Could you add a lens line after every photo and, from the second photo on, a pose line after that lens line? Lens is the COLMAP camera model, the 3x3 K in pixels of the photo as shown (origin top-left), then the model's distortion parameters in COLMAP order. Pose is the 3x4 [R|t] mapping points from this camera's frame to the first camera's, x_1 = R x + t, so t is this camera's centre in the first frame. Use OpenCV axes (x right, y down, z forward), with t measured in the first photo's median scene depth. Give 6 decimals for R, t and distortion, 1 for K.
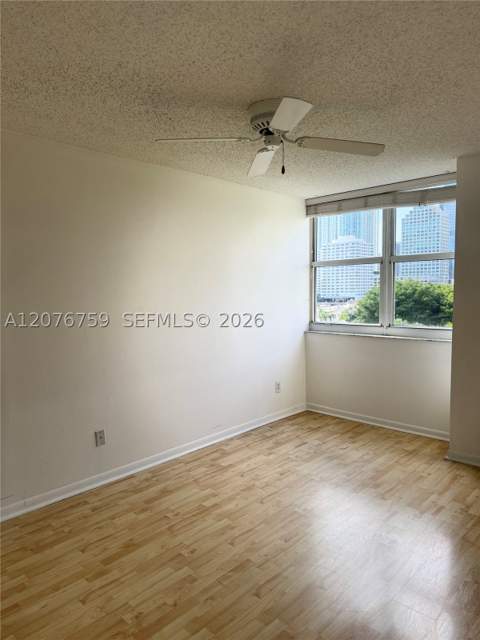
lens RADIAL K [[444.8, 0, 240.3], [0, 444.8, 330.0], [0, 0, 1]] dist [0.062305, -0.066238]
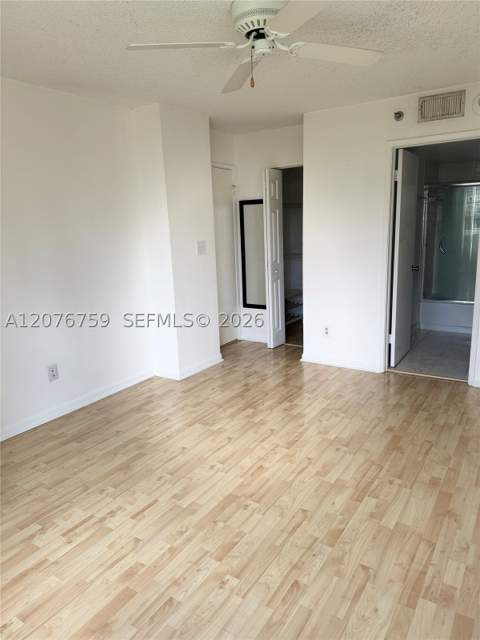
lens RADIAL K [[448.1, 0, 236.8], [0, 448.1, 319.6], [0, 0, 1]] dist [0.108449, -0.001574]
pose [[-0.984607, 0.085059, -0.152689, 0.202859], [0.034183, 0.950436, 0.309036, -0.134873], [0.171407, 0.299059, -0.938714, 1.310496]]
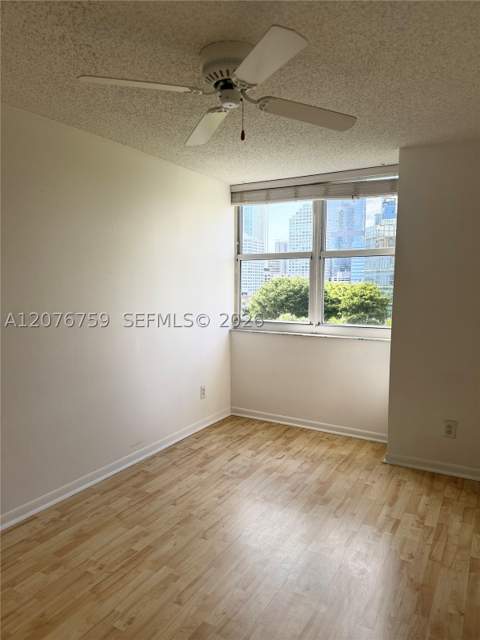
lens RADIAL K [[444.8, 0, 240.3], [0, 444.8, 330.0], [0, 0, 1]] dist [0.062305, -0.066238]
pose [[0.972228, -0.007520, 0.233913, -0.065719], [0.004631, 0.999906, 0.012900, -0.011636], [-0.233988, -0.011459, 0.972172, 0.138188]]
